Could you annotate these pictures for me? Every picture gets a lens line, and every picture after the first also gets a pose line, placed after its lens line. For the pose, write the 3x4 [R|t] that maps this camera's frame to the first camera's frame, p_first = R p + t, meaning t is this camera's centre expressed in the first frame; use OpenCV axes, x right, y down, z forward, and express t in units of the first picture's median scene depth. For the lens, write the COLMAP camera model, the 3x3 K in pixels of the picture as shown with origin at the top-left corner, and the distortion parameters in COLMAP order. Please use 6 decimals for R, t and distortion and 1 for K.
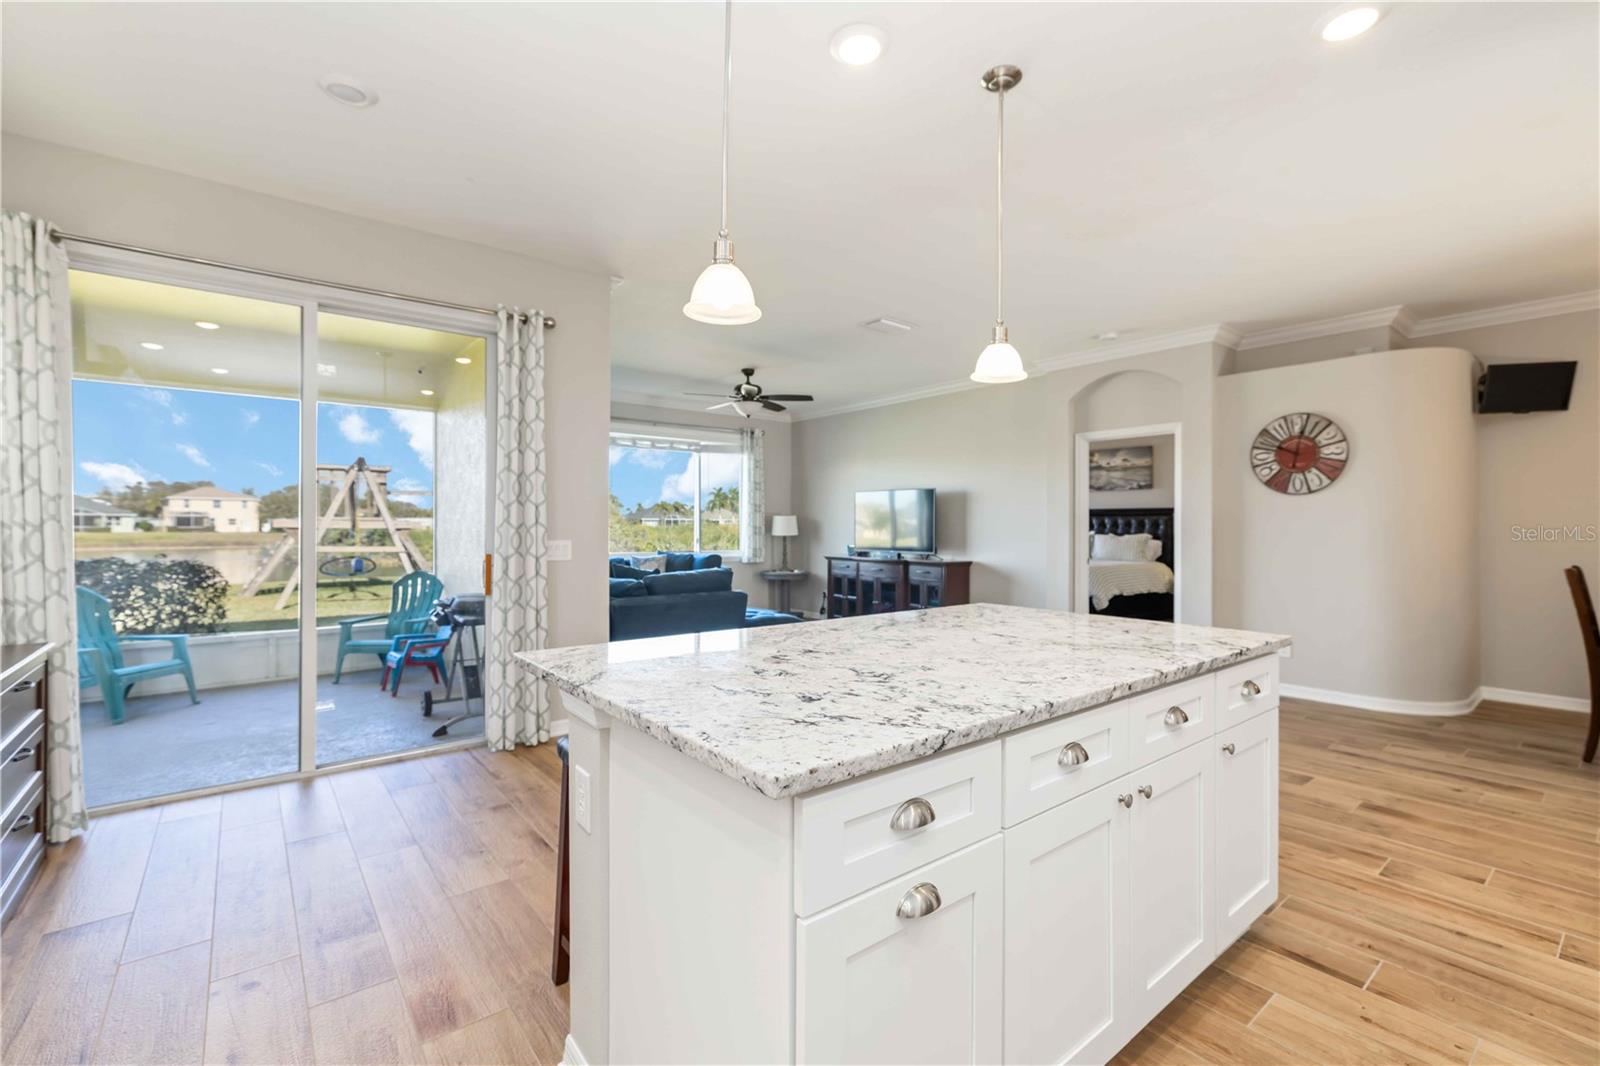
lens RADIAL K [[697.6, 0, 794.2], [0, 697.6, 532.5], [0, 0, 1]] dist [0.001219, -0.000092]
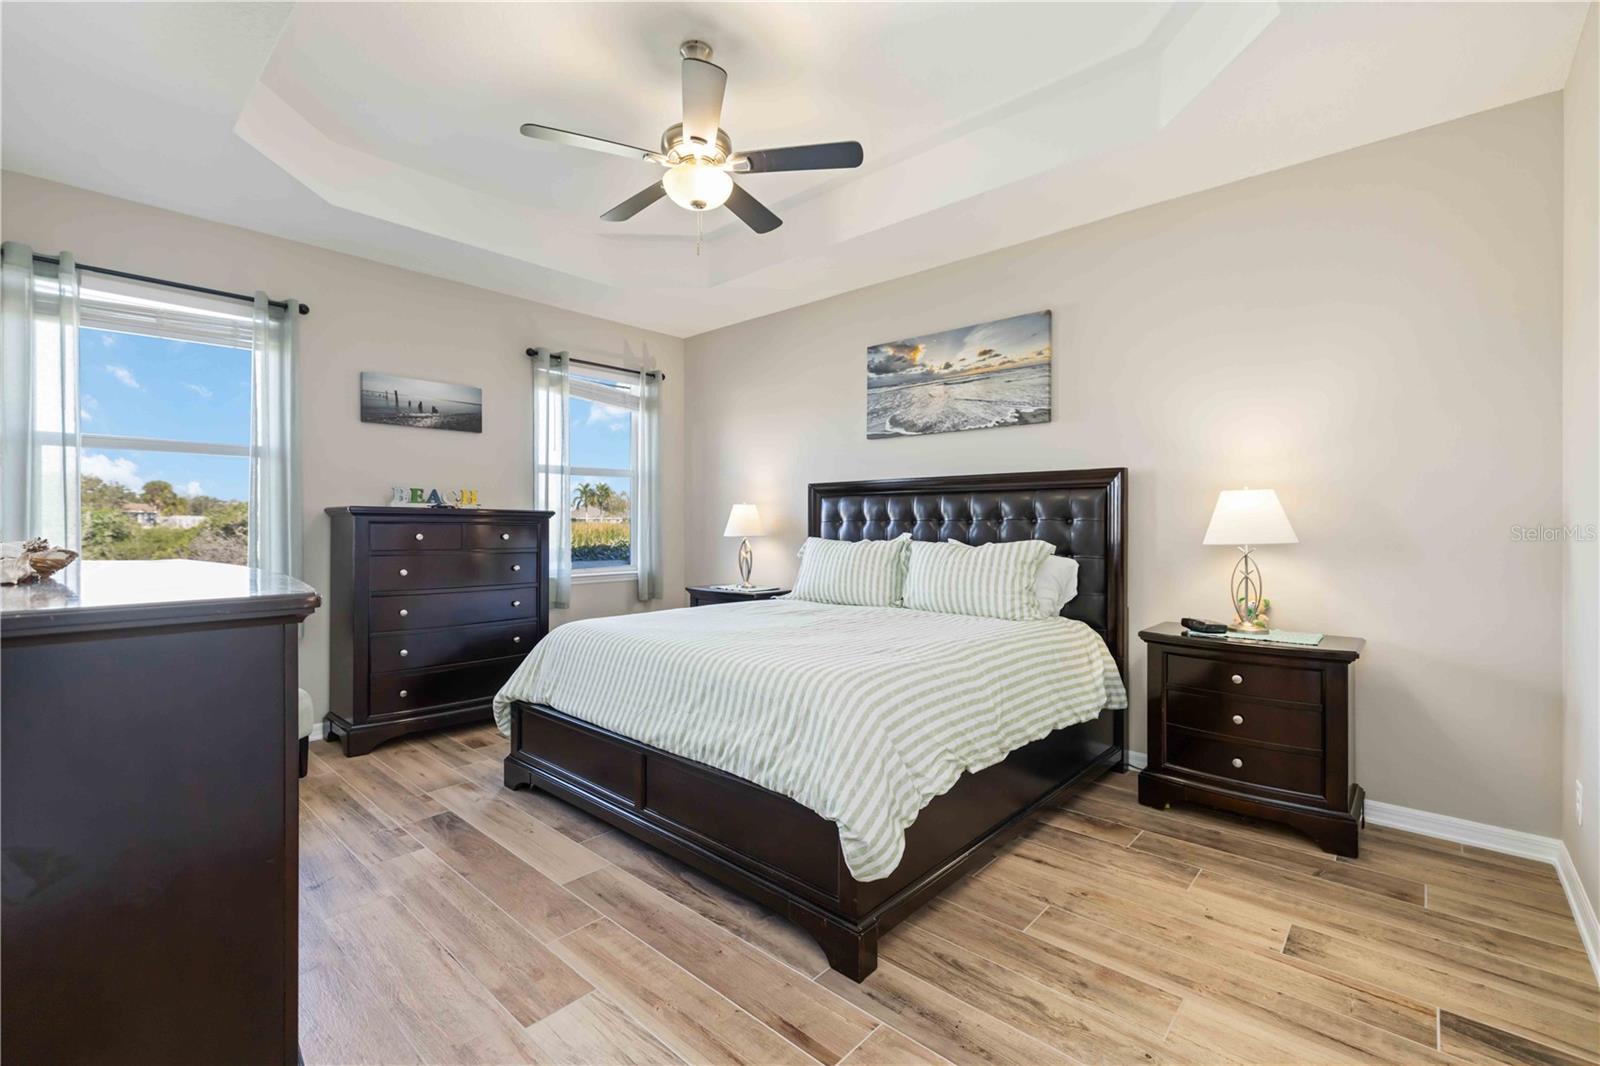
lens RADIAL K [[697.6, 0, 805.3], [0, 697.6, 529.3], [0, 0, 1]] dist [0.001219, -0.000092]
pose [[0.985446, 0.001548, 0.169982, 0.310181], [-0.000783, 0.999989, -0.004570, -0.002262], [-0.169987, 0.004370, 0.985437, 0.636383]]
